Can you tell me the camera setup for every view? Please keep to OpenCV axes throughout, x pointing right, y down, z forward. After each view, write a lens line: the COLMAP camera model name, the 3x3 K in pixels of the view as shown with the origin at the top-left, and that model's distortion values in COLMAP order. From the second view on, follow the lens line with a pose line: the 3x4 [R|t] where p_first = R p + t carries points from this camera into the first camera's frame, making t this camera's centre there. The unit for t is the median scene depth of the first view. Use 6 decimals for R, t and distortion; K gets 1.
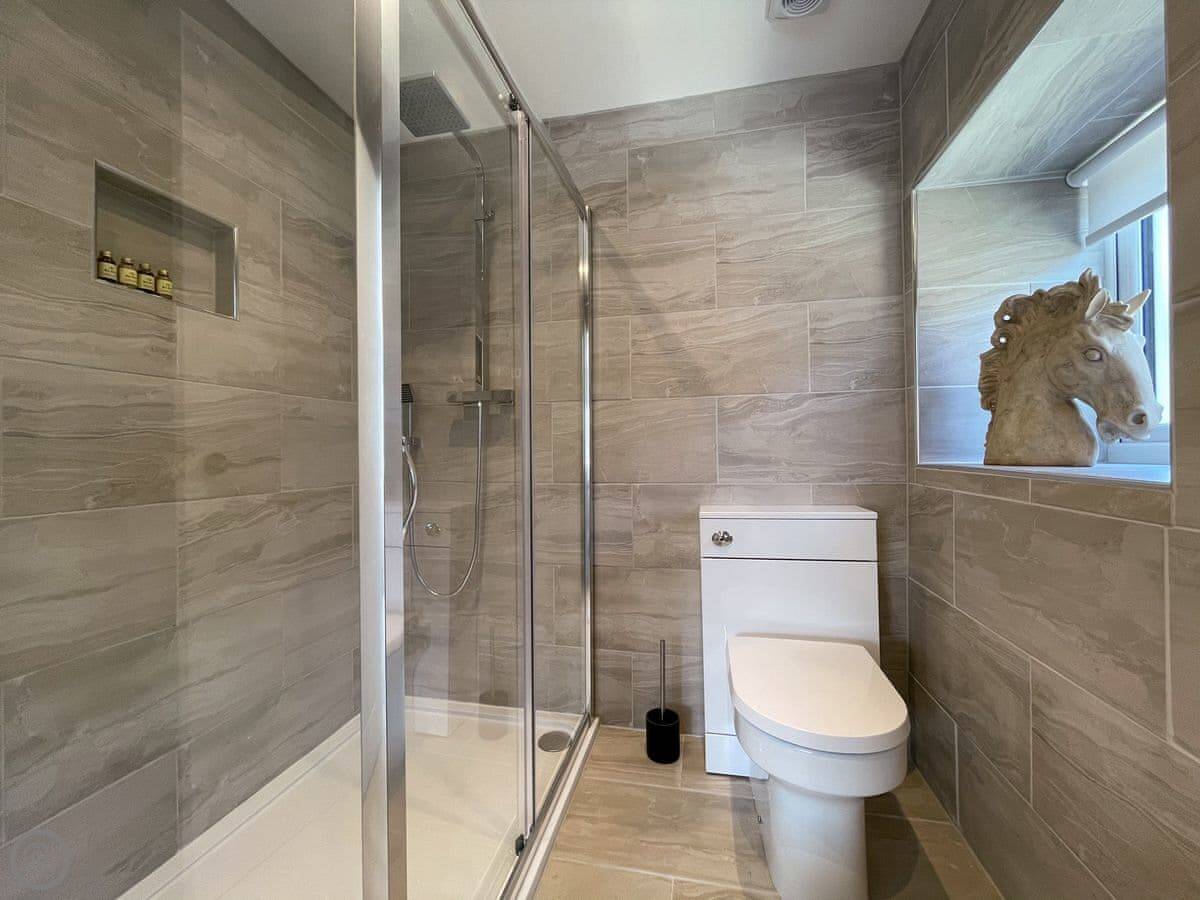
lens RADIAL K [[482.5, 0, 600.0], [0, 482.5, 450.0], [0, 0, 1]] dist [-0.003315, -0.000689]
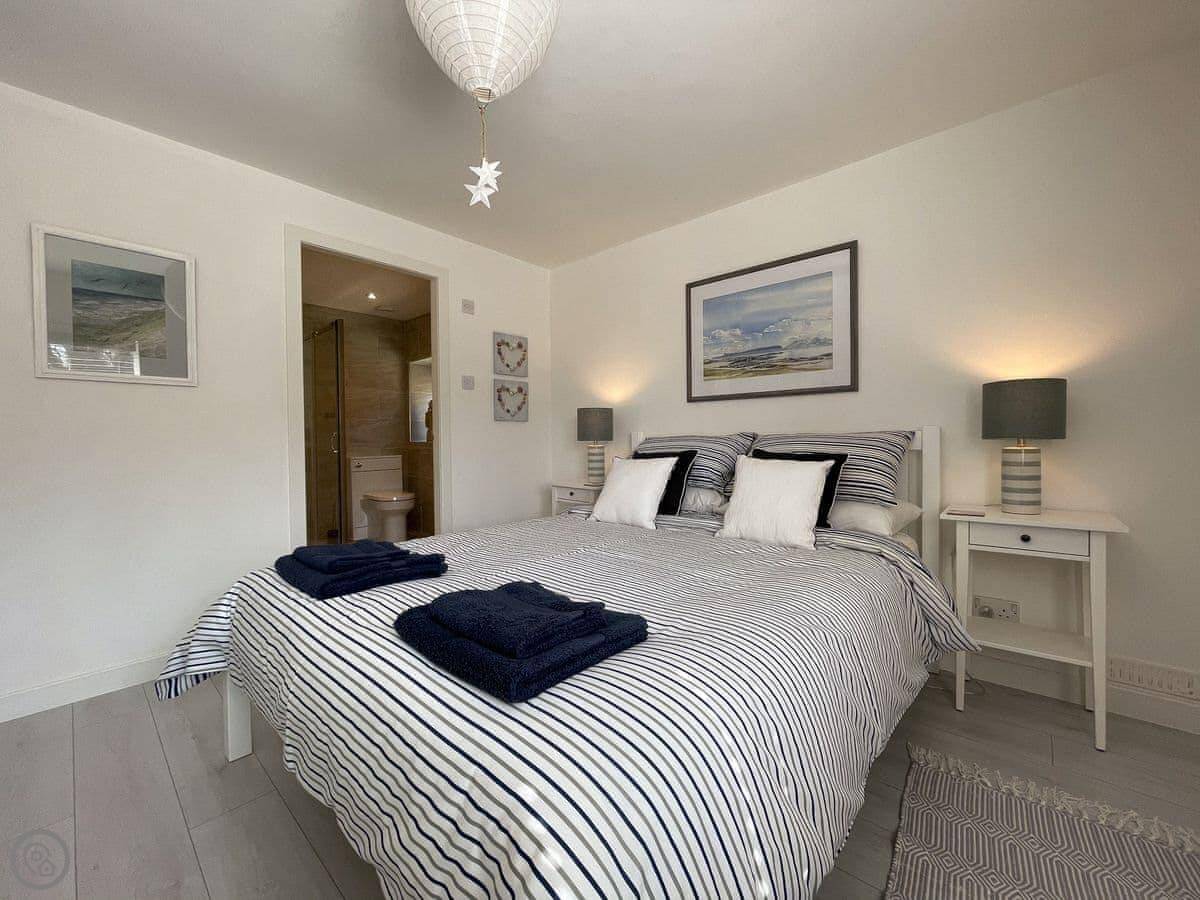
lens RADIAL K [[482.5, 0, 600.0], [0, 482.5, 450.0], [0, 0, 1]] dist [-0.003315, -0.000689]
pose [[0.495935, -0.010168, 0.868300, -1.576665], [0.001851, 0.999942, 0.010653, 0.048195], [-0.868357, -0.003676, 0.495925, -1.787188]]
